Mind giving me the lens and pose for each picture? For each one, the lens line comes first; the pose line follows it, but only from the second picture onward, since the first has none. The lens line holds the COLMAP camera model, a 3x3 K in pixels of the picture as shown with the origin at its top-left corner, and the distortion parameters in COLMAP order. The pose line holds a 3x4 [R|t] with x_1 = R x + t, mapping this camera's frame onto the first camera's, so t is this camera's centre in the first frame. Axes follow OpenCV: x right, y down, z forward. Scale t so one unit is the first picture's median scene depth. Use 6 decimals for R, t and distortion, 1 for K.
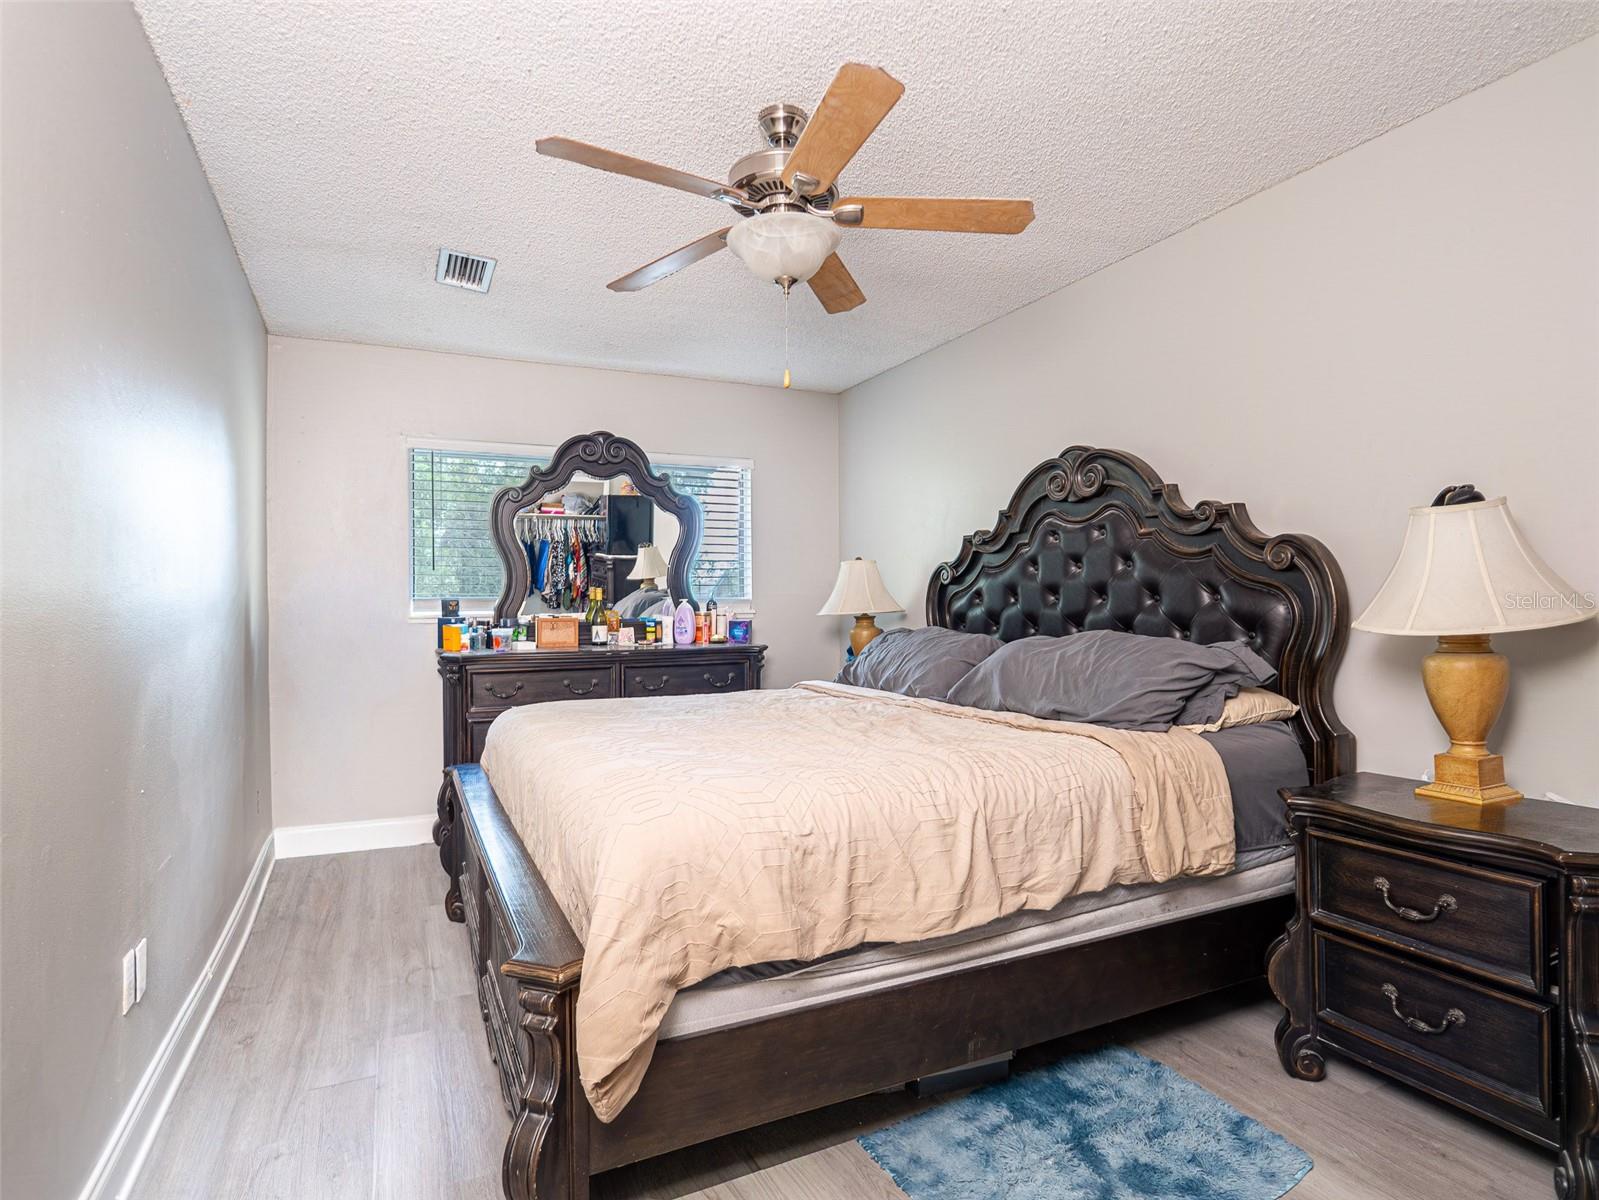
lens RADIAL K [[866.1, 0, 797.7], [0, 866.1, 577.2], [0, 0, 1]] dist [-0.005051, 0.001748]
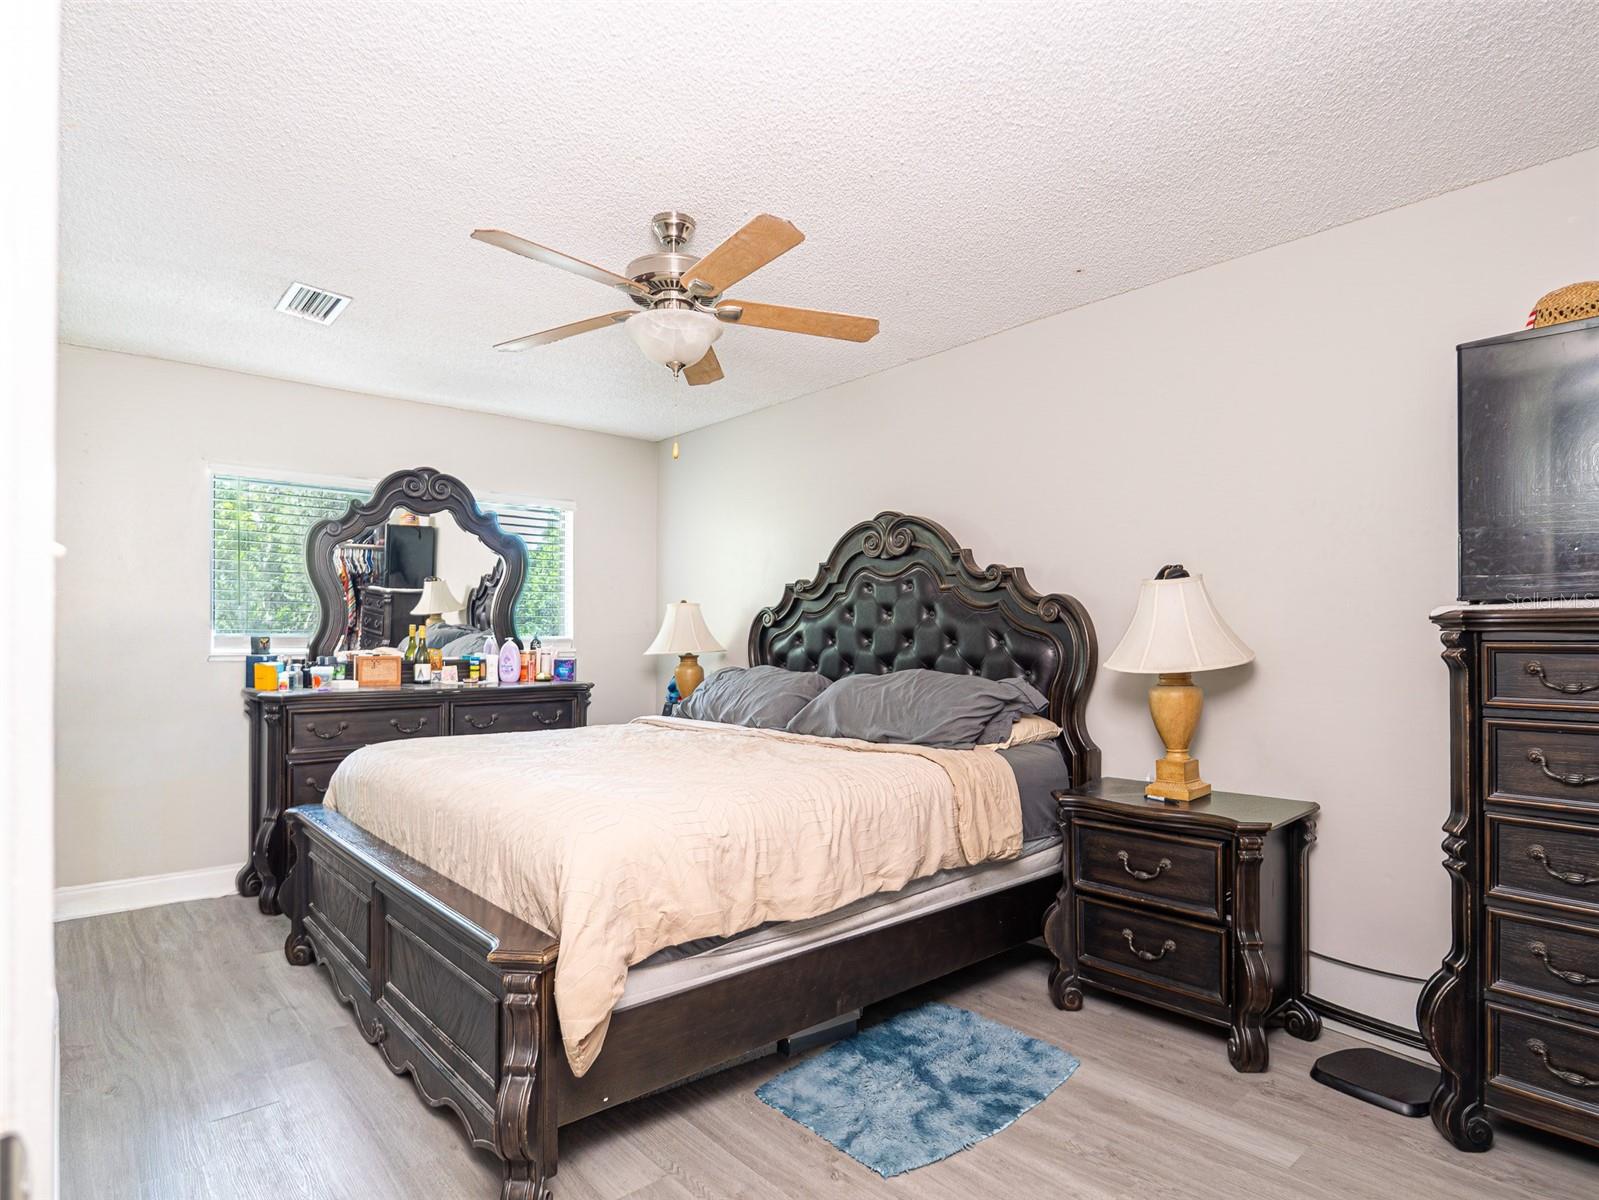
lens RADIAL K [[895.0, 0, 799.5], [0, 895.0, 600.0], [0, 0, 1]] dist [-0.001689, 0.001643]
pose [[0.961399, 0.020925, 0.274362, -0.173955], [-0.016976, 0.999715, -0.016759, -0.013235], [-0.274634, 0.011455, 0.961481, -0.183432]]
